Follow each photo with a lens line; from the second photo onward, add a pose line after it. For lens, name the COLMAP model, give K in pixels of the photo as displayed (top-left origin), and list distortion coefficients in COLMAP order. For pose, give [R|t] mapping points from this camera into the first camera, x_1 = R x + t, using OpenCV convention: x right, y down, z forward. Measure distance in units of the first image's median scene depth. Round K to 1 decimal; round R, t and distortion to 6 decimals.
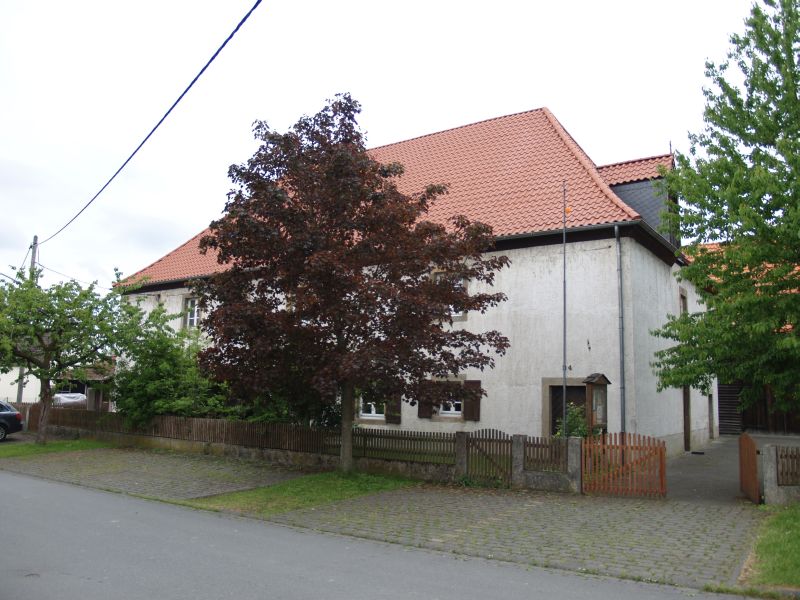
lens RADIAL K [[655.7, 0, 400.0], [0, 655.7, 300.0], [0, 0, 1]] dist [-0.118239, 0.070236]
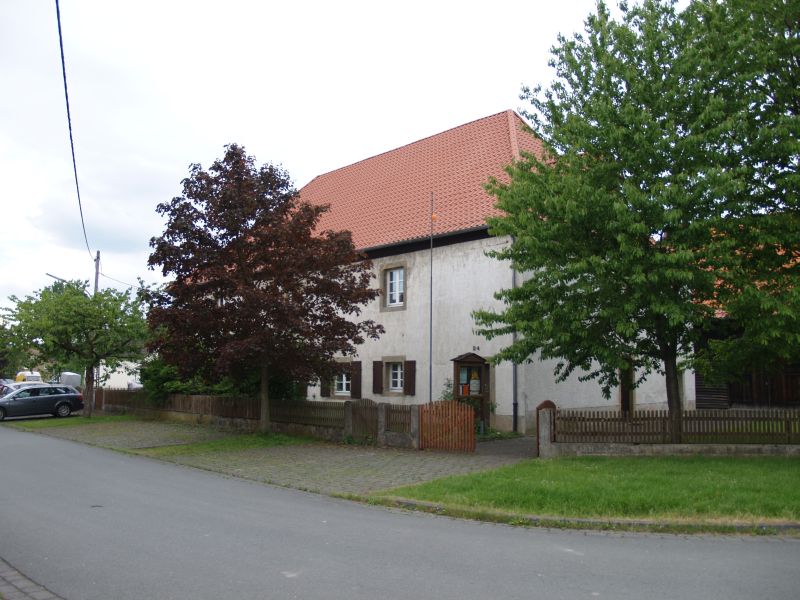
lens RADIAL K [[655.7, 0, 400.0], [0, 655.7, 300.0], [0, 0, 1]] dist [-0.118239, 0.070236]
pose [[0.982567, -0.037707, -0.182045, 0.339953], [0.041746, 0.998959, 0.018405, -0.008707], [0.181162, -0.025684, 0.983118, -0.169269]]
